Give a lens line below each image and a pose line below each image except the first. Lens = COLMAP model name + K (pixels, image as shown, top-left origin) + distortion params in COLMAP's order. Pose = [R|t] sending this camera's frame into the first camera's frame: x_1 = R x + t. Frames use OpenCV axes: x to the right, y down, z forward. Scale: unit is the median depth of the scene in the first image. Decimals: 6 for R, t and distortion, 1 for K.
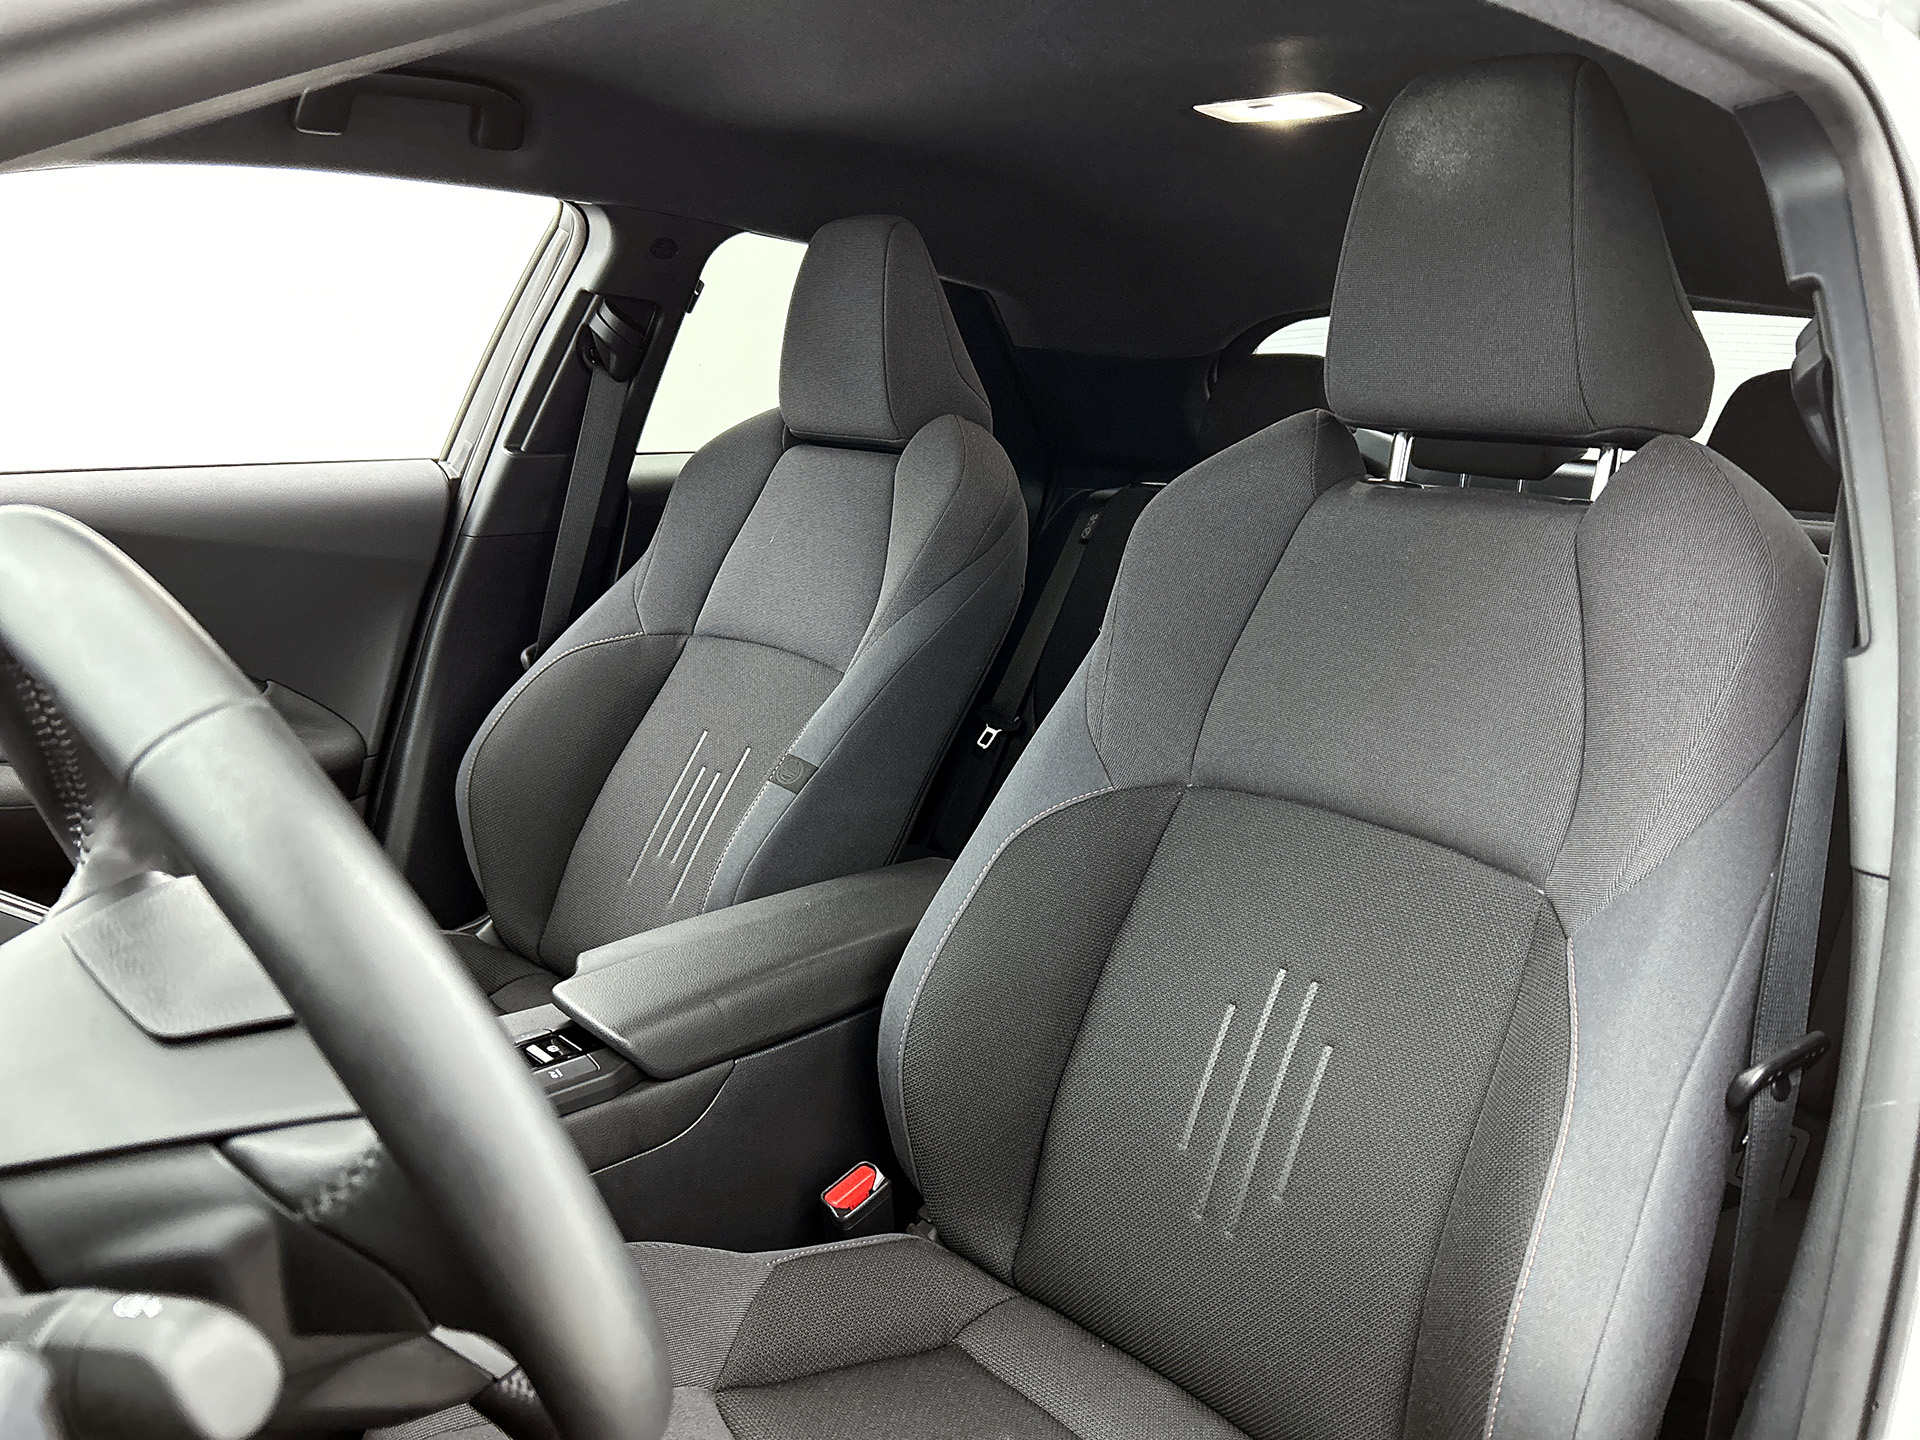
lens RADIAL K [[1472.0, 0, 962.0], [0, 1472.0, 708.9], [0, 0, 1]] dist [0.039698, -0.046826]
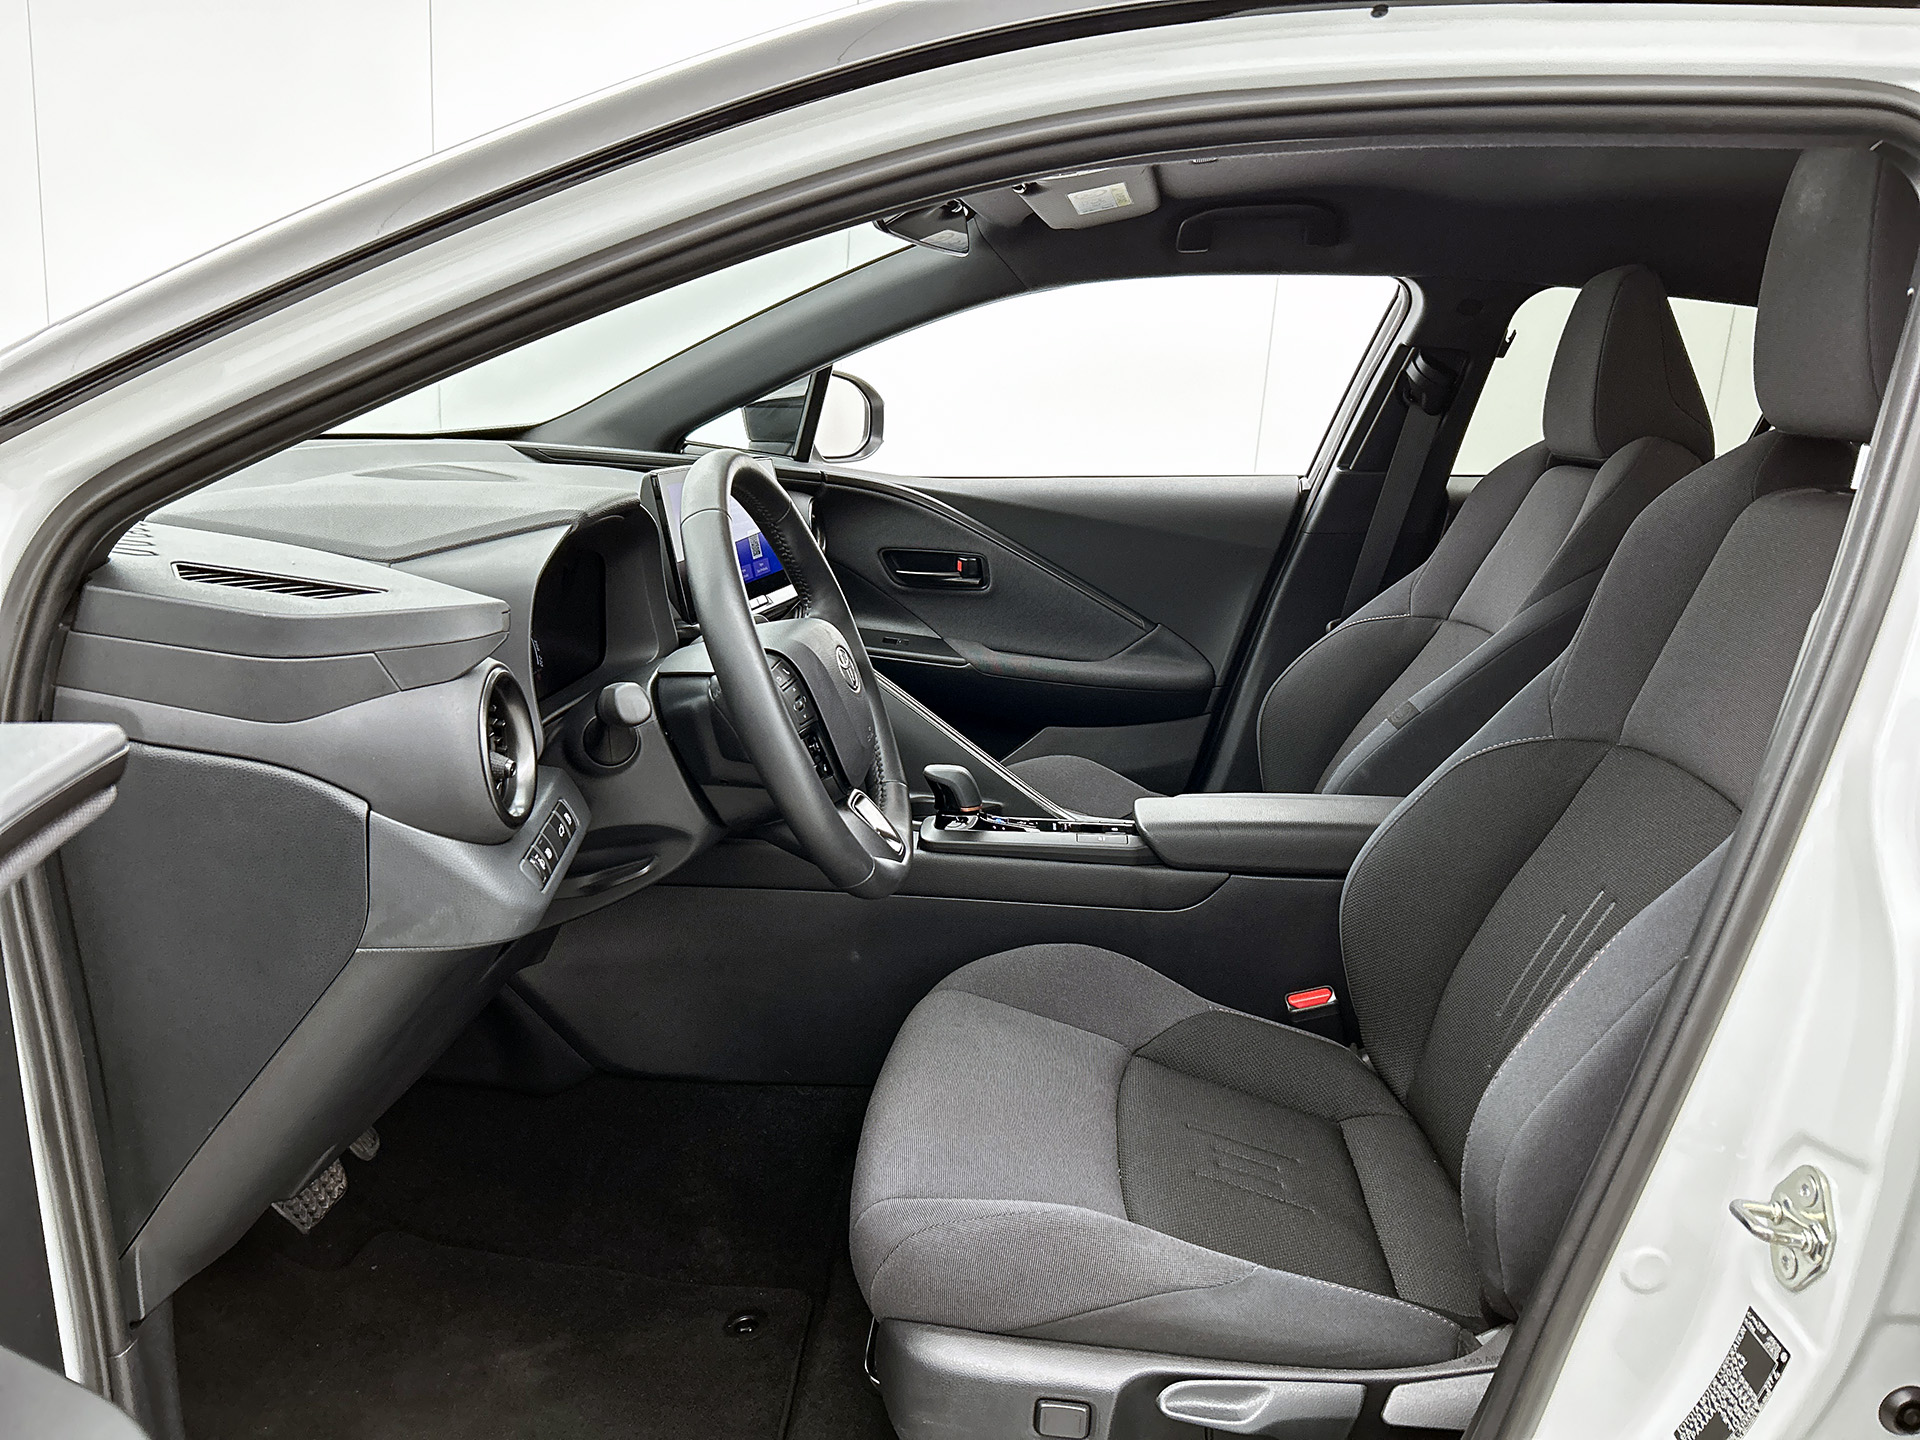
lens RADIAL K [[1472.0, 0, 966.6], [0, 1472.0, 728.3], [0, 0, 1]] dist [0.039698, -0.046826]
pose [[0.671981, 0.142327, -0.726763, 0.466907], [-0.161126, 0.985948, 0.044104, 0.050249], [0.722827, 0.087463, 0.685471, -0.125962]]
